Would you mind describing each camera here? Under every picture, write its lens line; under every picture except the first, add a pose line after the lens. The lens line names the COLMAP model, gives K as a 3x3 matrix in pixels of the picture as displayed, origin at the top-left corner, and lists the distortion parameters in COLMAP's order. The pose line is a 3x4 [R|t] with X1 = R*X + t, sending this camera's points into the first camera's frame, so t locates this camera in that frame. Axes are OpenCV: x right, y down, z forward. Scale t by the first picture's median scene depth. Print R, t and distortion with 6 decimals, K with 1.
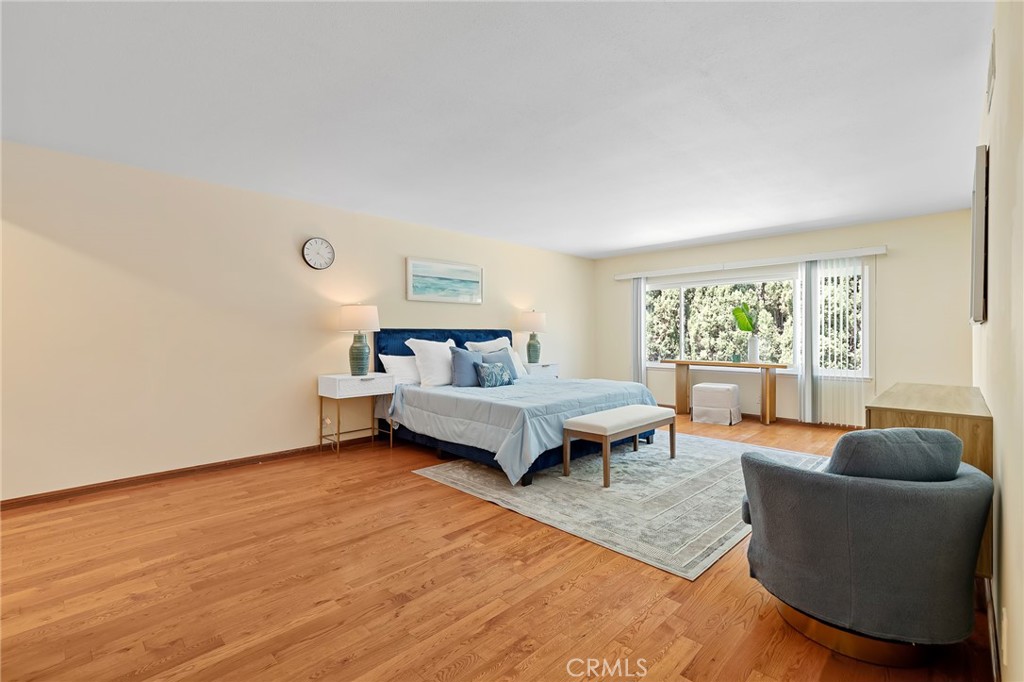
lens RADIAL K [[461.2, 0, 508.5], [0, 461.2, 334.8], [0, 0, 1]] dist [0.003463, 0.001136]
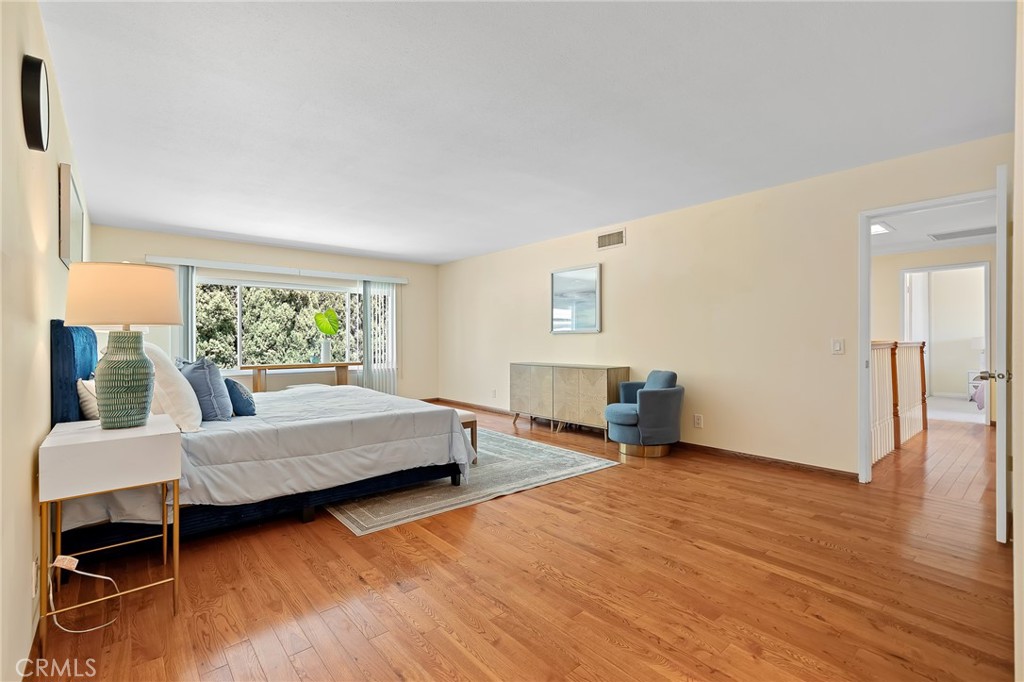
lens RADIAL K [[461.2, 0, 508.5], [0, 461.2, 334.8], [0, 0, 1]] dist [0.003463, 0.001136]
pose [[0.090614, 0.008356, 0.995851, -0.989321], [0.000375, 0.999964, -0.008425, 0.004180], [-0.995886, 0.001137, 0.090608, 0.808444]]
